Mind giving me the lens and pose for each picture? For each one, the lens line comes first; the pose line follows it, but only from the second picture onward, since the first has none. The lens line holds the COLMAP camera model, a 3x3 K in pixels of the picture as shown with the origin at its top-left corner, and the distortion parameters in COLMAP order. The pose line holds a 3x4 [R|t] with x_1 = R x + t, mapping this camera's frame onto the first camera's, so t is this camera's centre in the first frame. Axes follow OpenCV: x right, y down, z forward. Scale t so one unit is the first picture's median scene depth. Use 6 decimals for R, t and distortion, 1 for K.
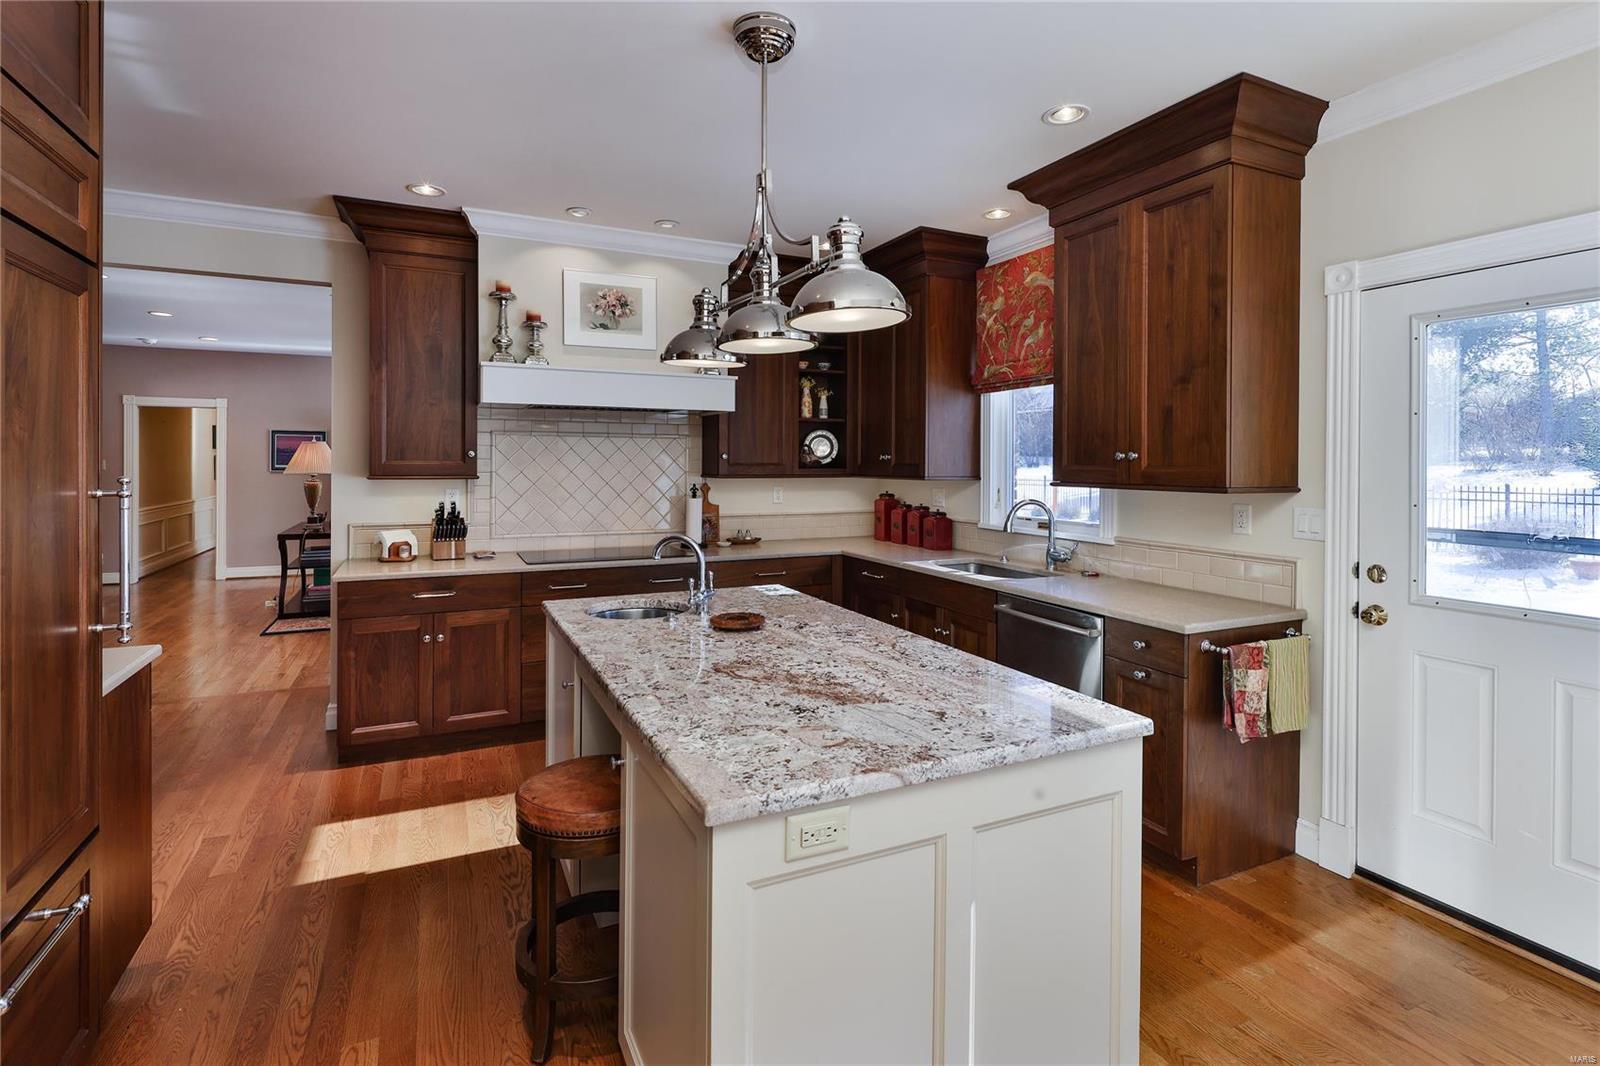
lens RADIAL K [[767.7, 0, 811.4], [0, 767.7, 465.1], [0, 0, 1]] dist [0.006028, -0.002035]
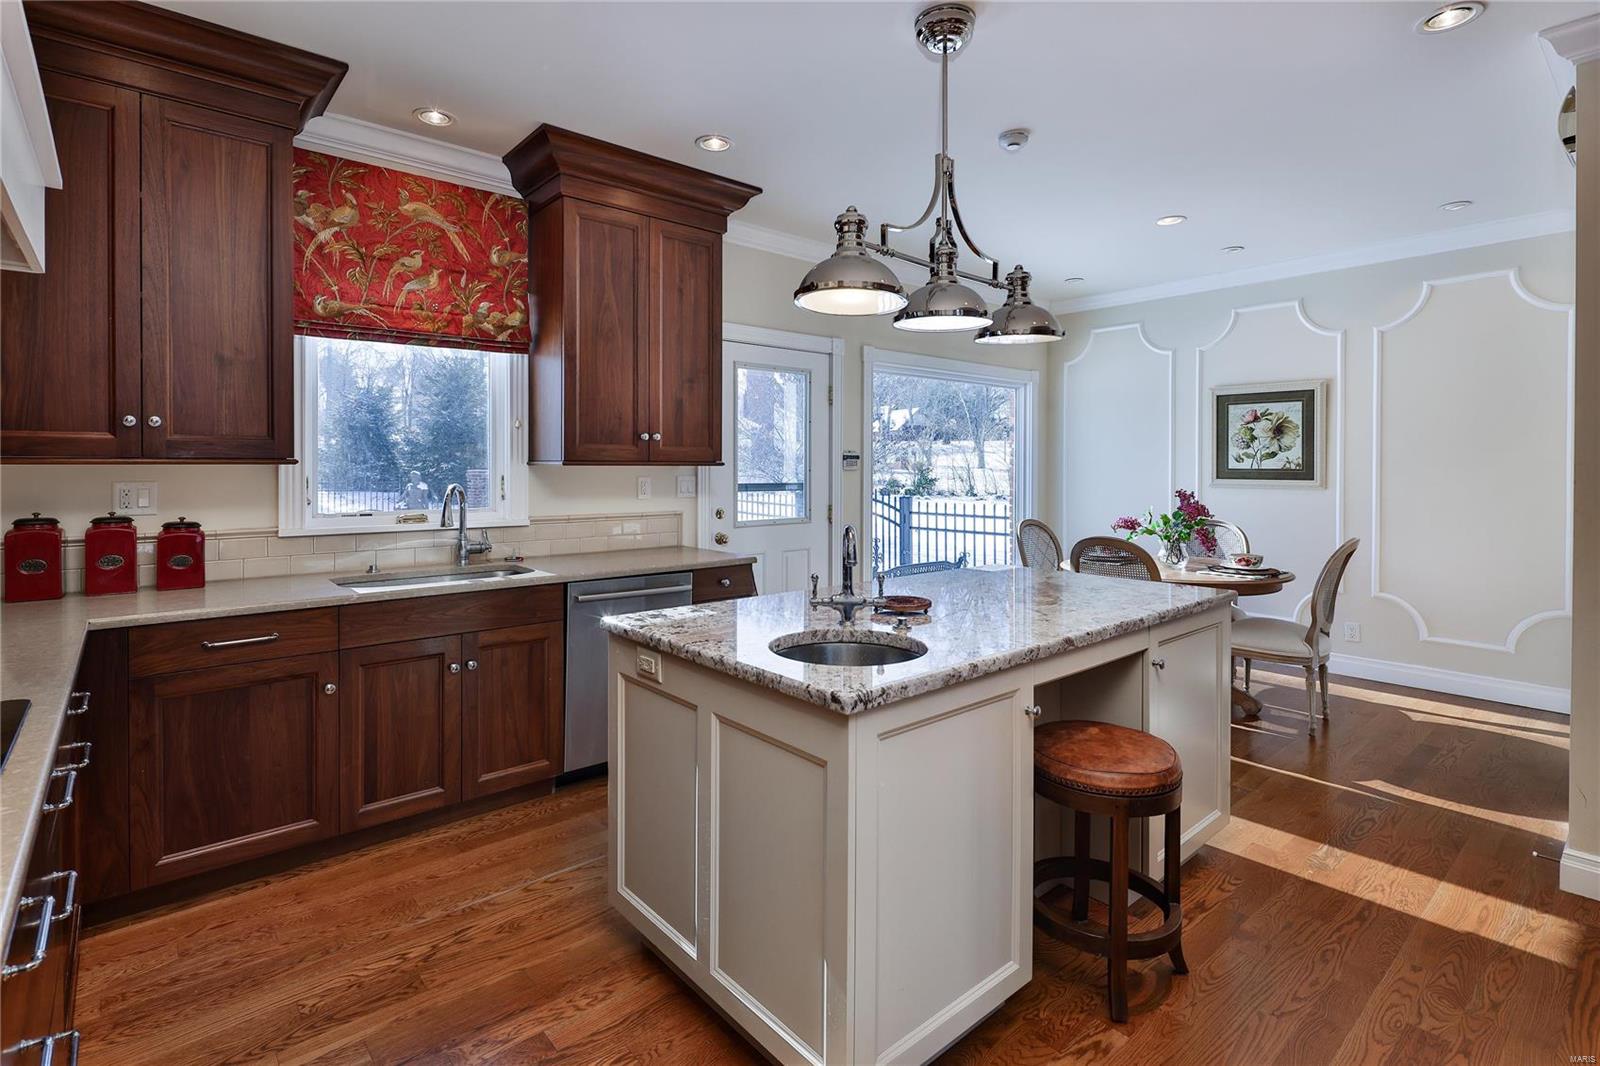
lens RADIAL K [[767.7, 0, 795.5], [0, 767.7, 472.1], [0, 0, 1]] dist [0.006028, -0.002035]
pose [[-0.255237, -0.008283, 0.966843, -0.581731], [0.004086, 0.999945, 0.009646, 0.023365], [-0.966870, 0.006413, -0.255189, 0.819132]]
